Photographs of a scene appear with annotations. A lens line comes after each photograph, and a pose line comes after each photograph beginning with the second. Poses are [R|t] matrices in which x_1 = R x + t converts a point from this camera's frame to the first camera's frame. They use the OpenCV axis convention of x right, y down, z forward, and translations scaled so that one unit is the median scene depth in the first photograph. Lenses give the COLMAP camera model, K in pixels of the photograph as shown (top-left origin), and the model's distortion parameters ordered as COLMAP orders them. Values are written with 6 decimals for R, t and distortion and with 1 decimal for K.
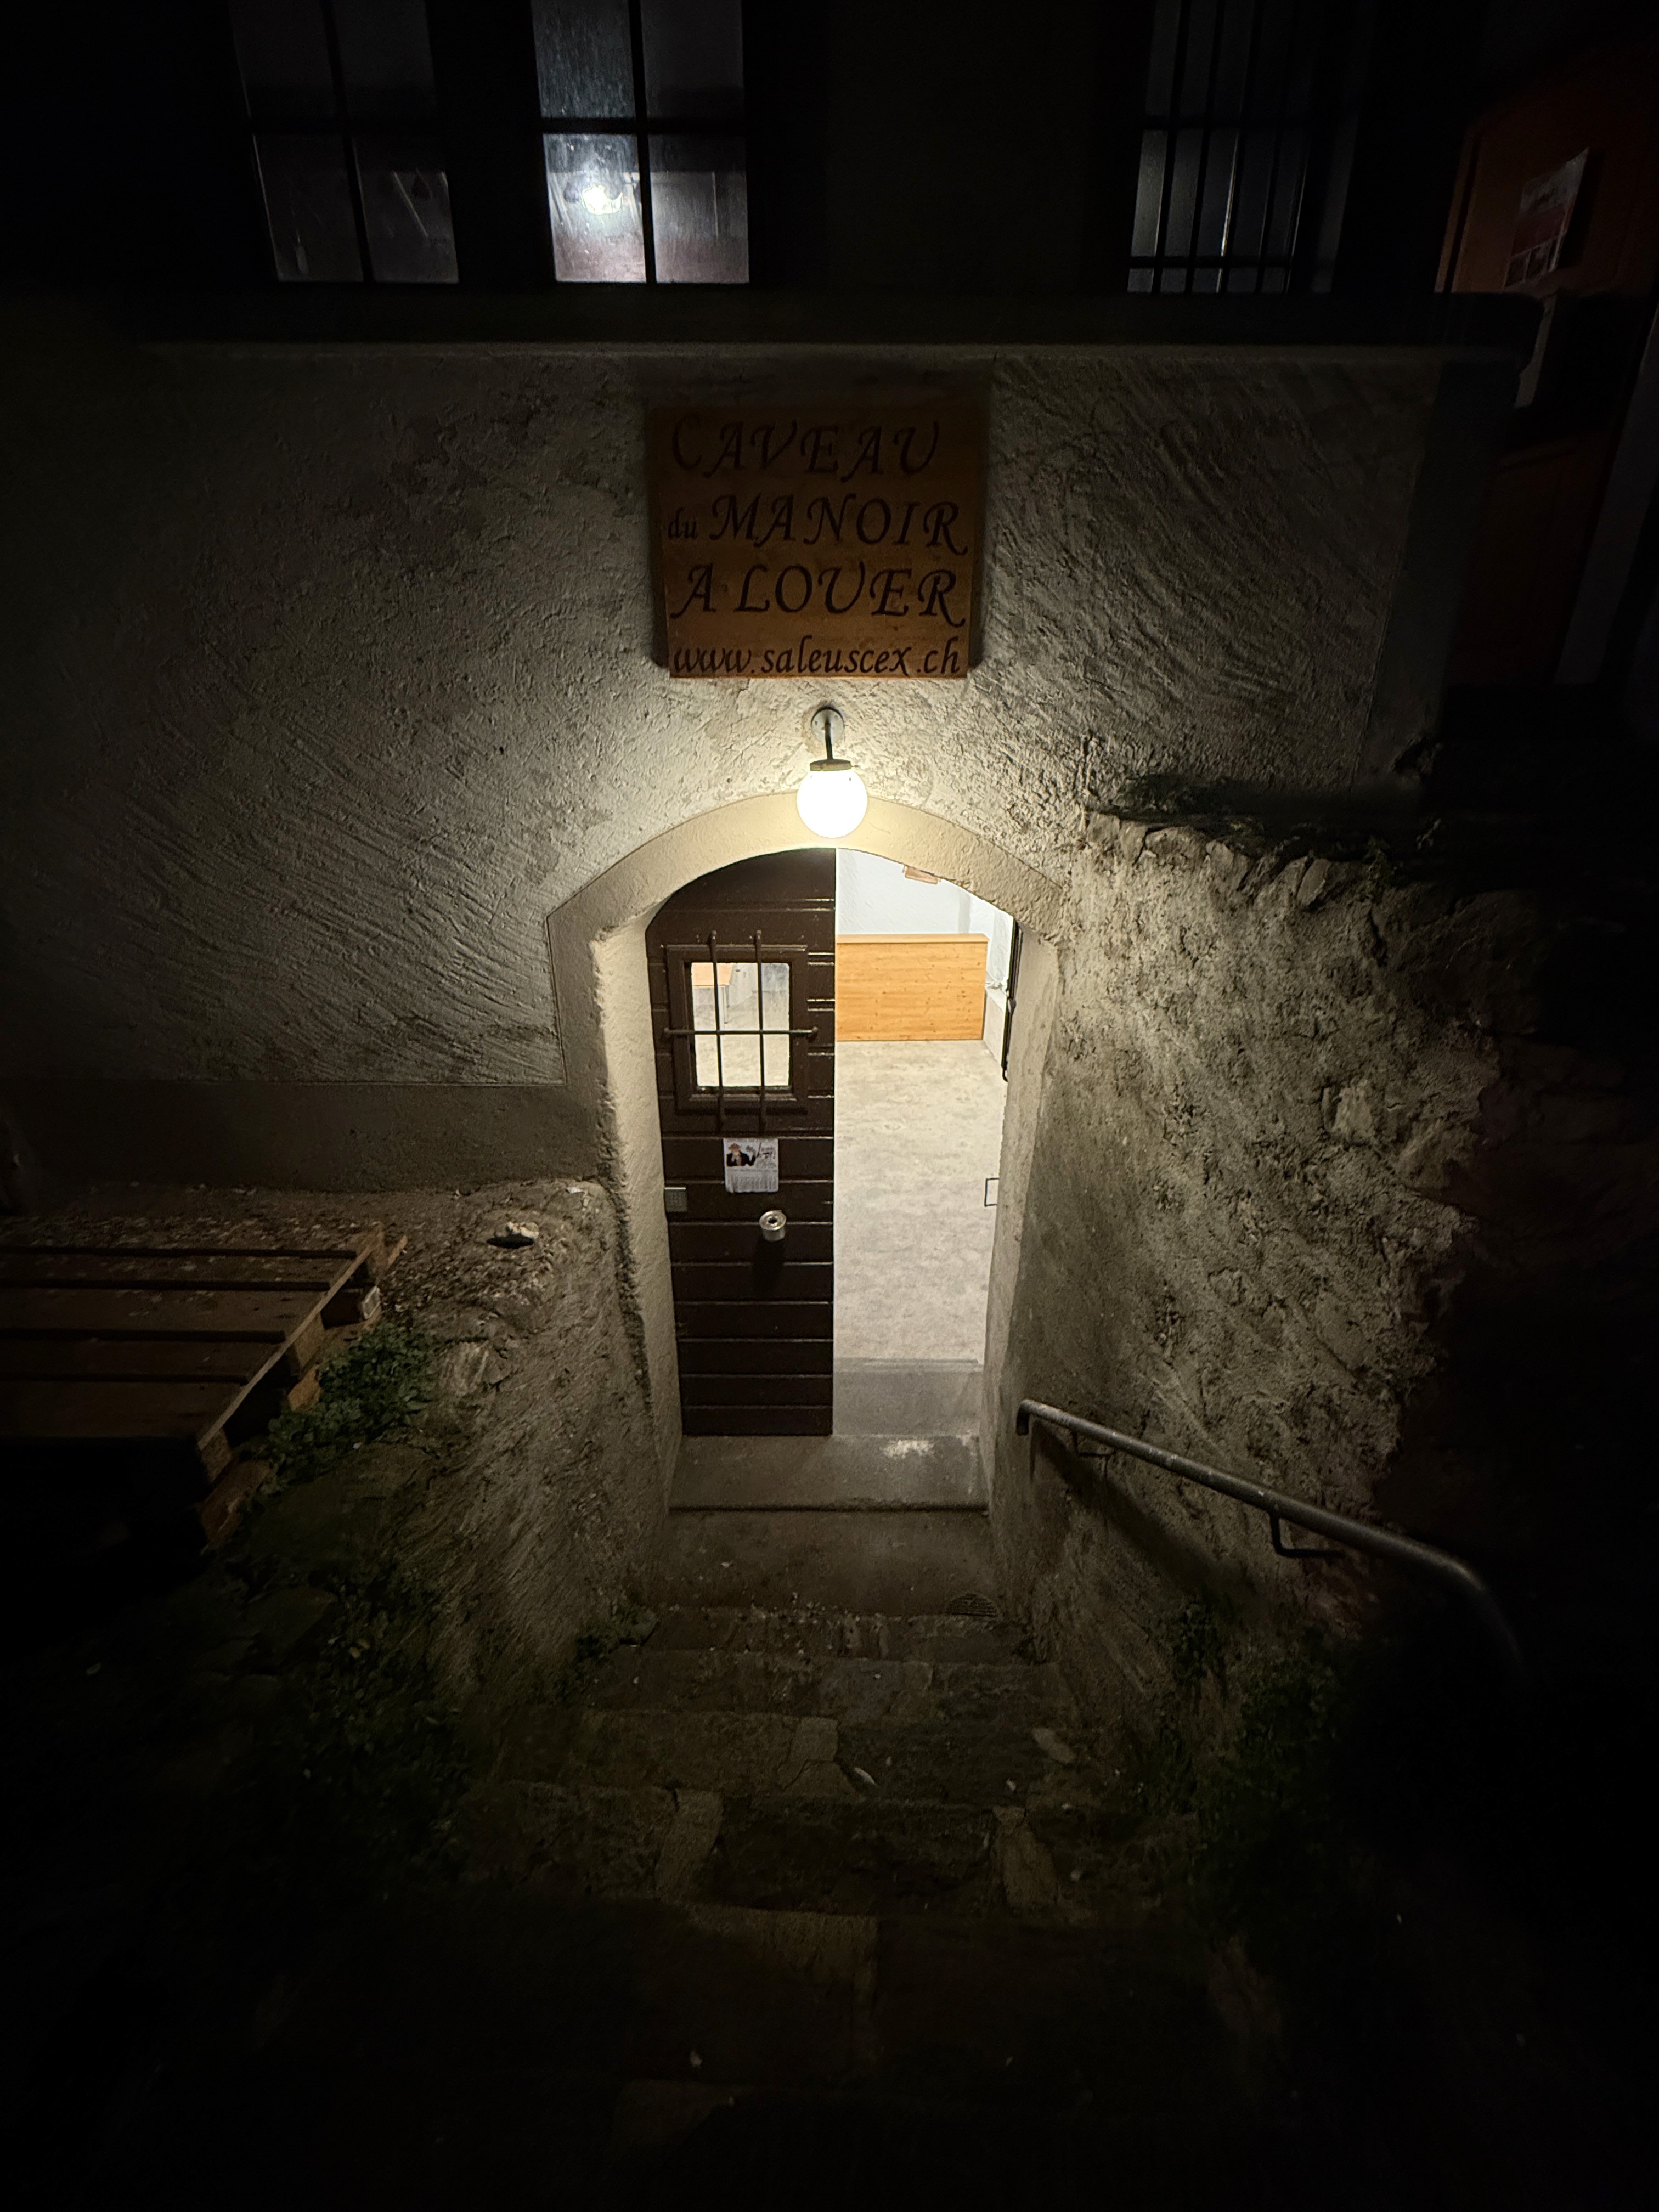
lens RADIAL K [[882.2, 0, 829.5], [0, 882.2, 1106.0], [0, 0, 1]] dist [0.000145, 0.000032]
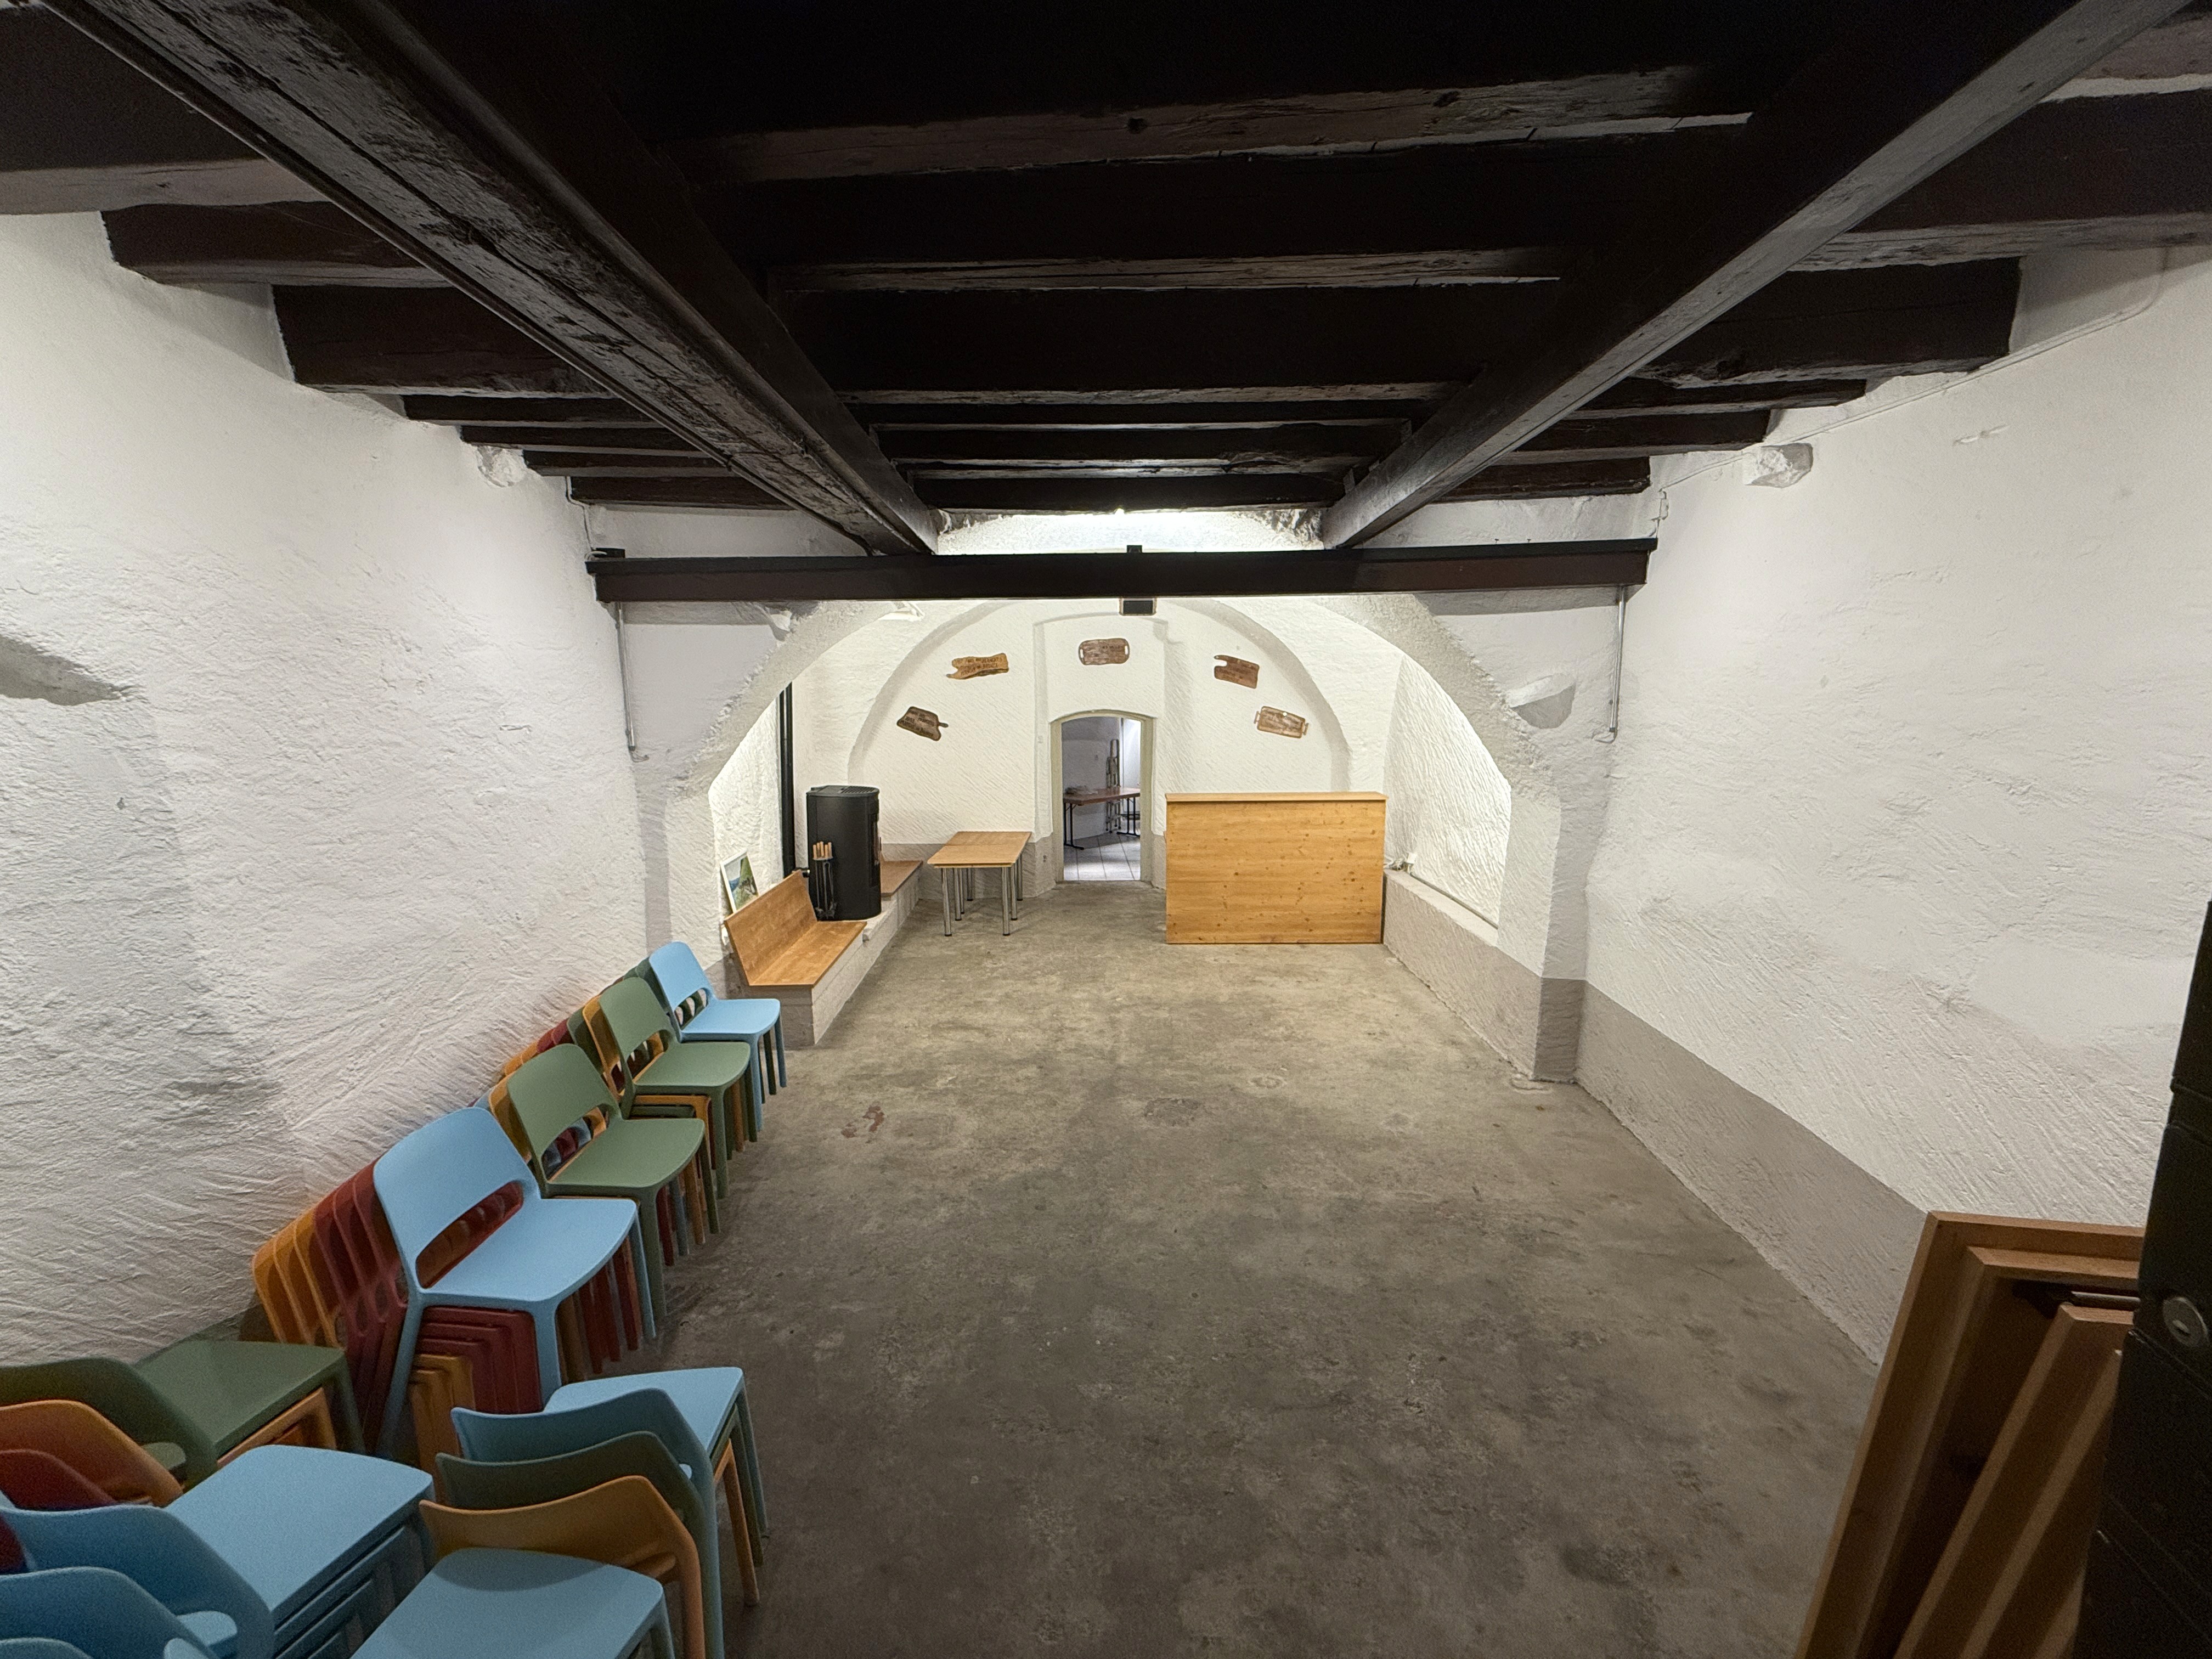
lens RADIAL K [[882.2, 0, 1106.0], [0, 882.2, 829.5], [0, 0, 1]] dist [0.000145, 0.000032]
pose [[0.998258, 0.000374, -0.059005, 0.000075], [-0.013543, 0.974737, -0.222945, -0.006826], [0.057431, 0.223356, 0.973044, 0.346288]]
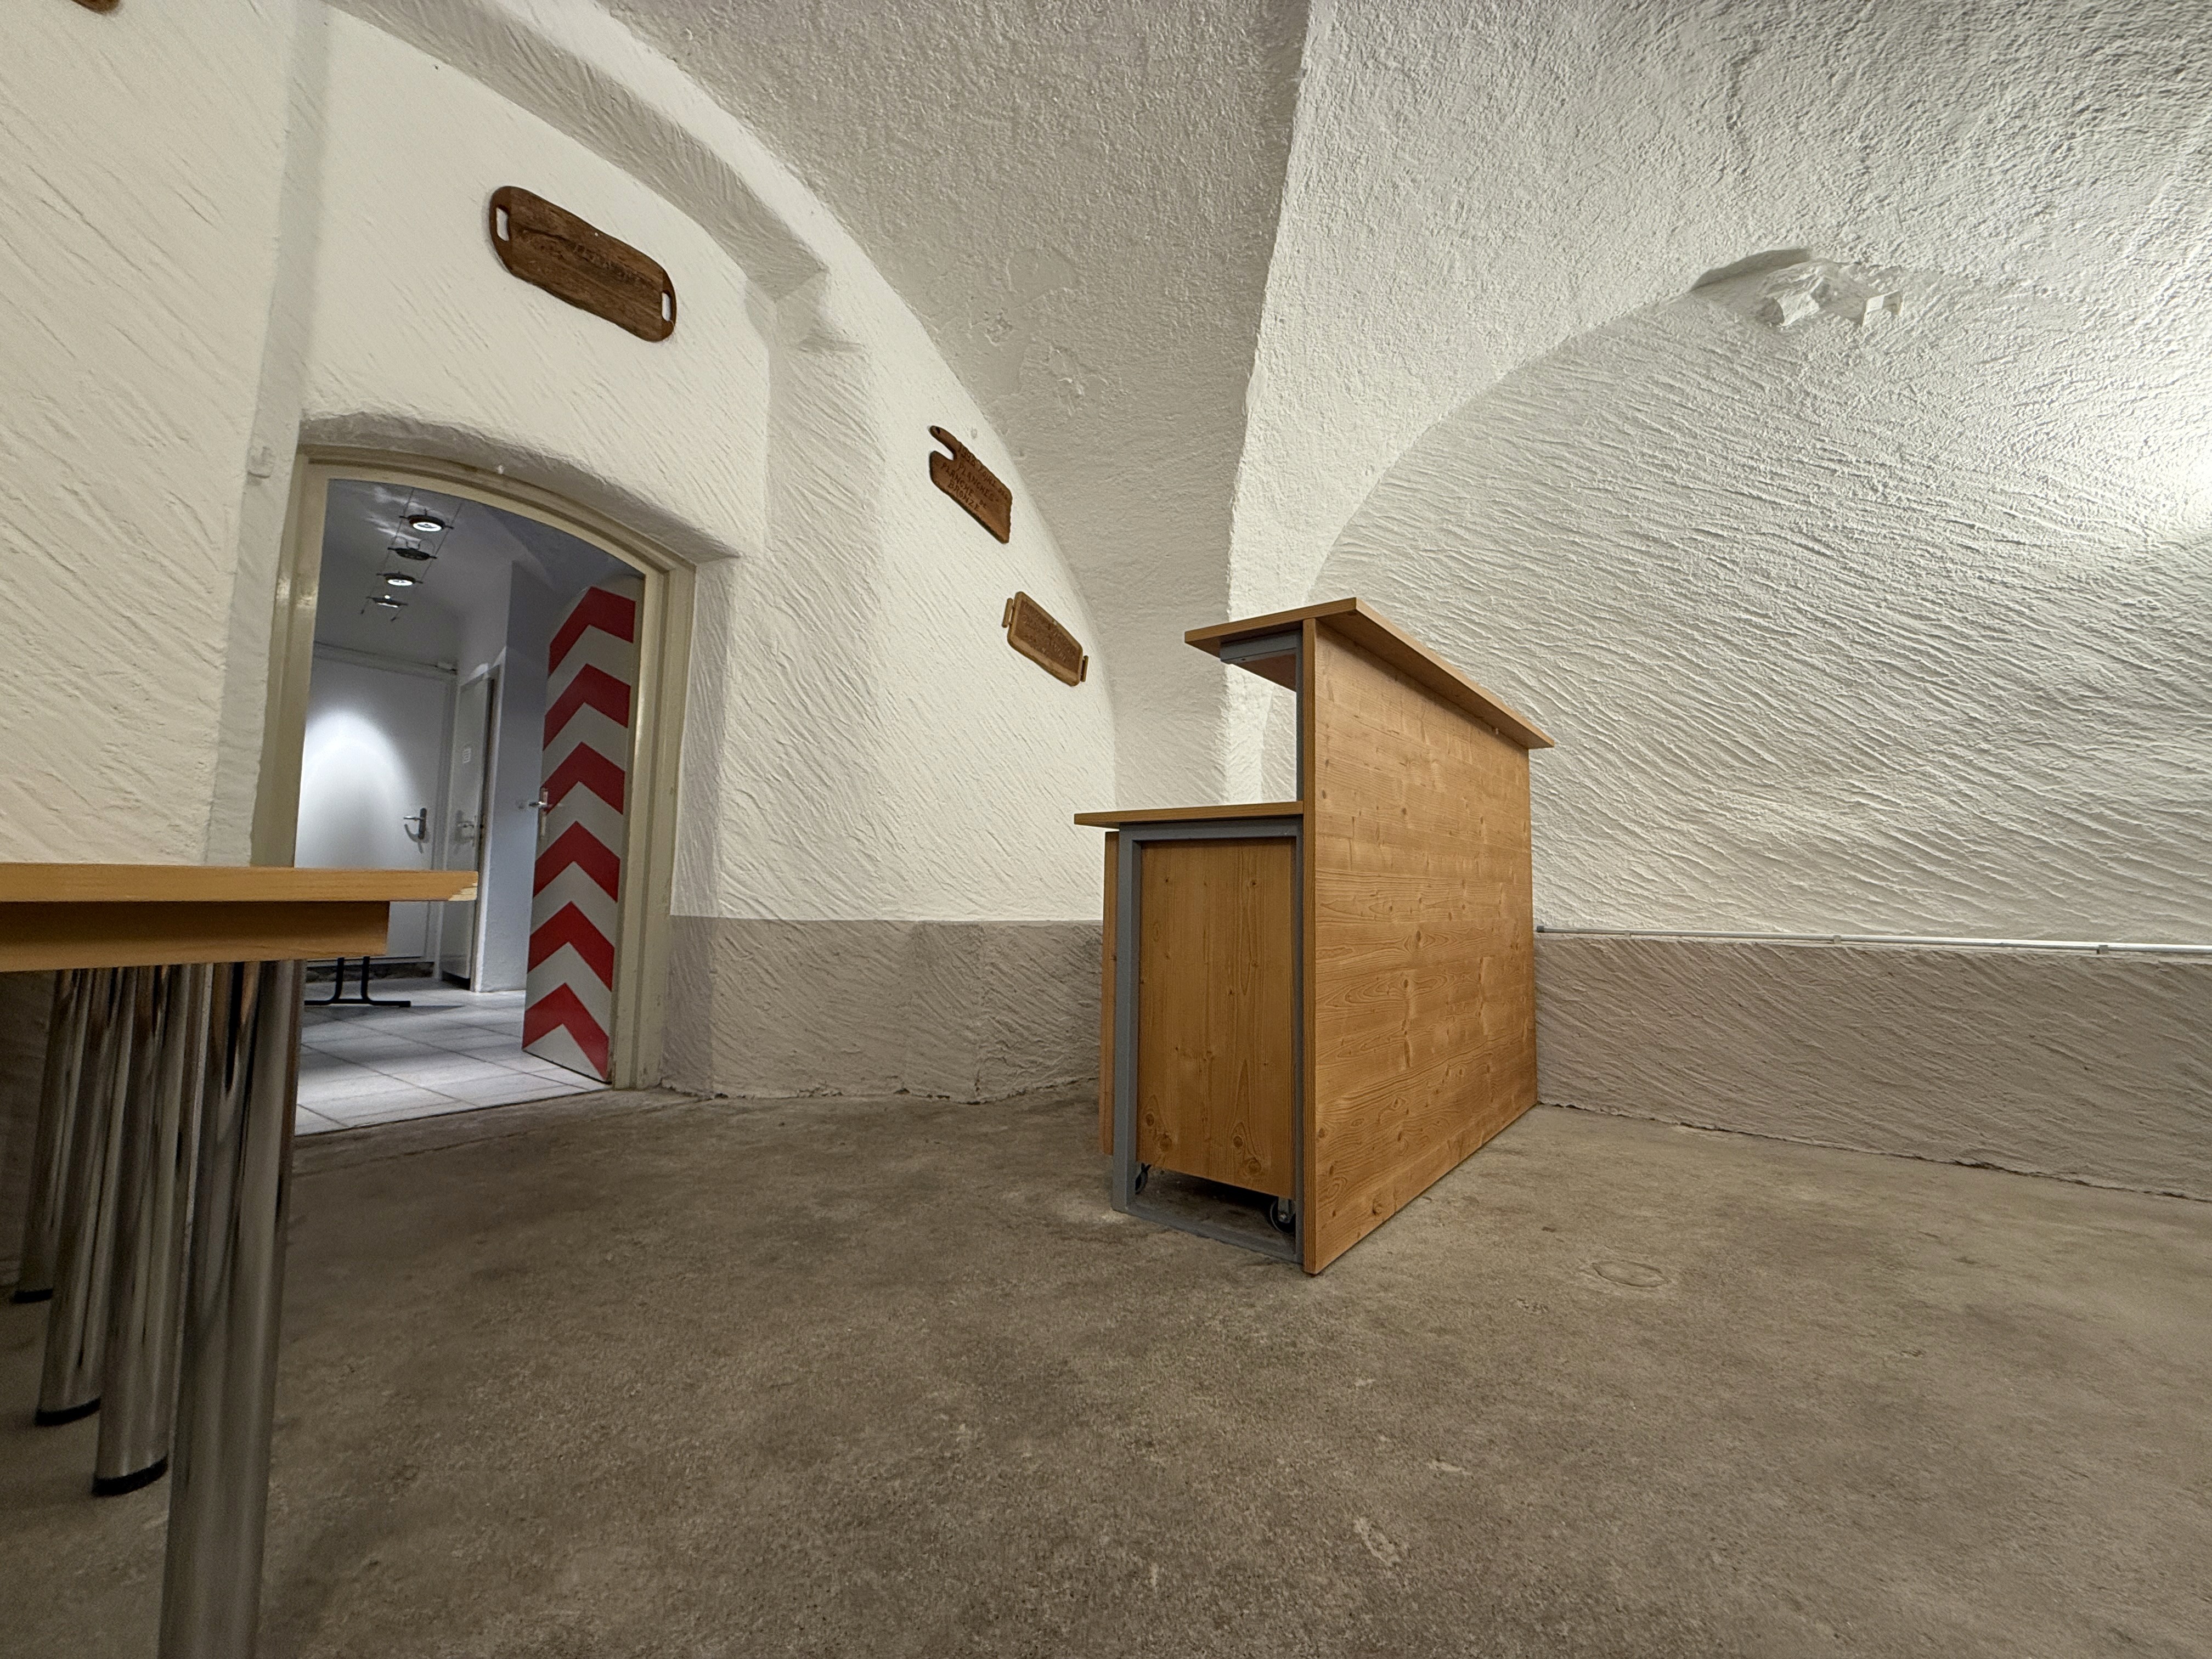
lens RADIAL K [[882.2, 0, 1106.0], [0, 882.2, 829.5], [0, 0, 1]] dist [0.000145, 0.000032]
pose [[0.645976, 0.059426, 0.761041, -0.153700], [0.272841, 0.913134, -0.302892, -0.122139], [-0.712932, 0.403305, 0.573649, 1.035908]]
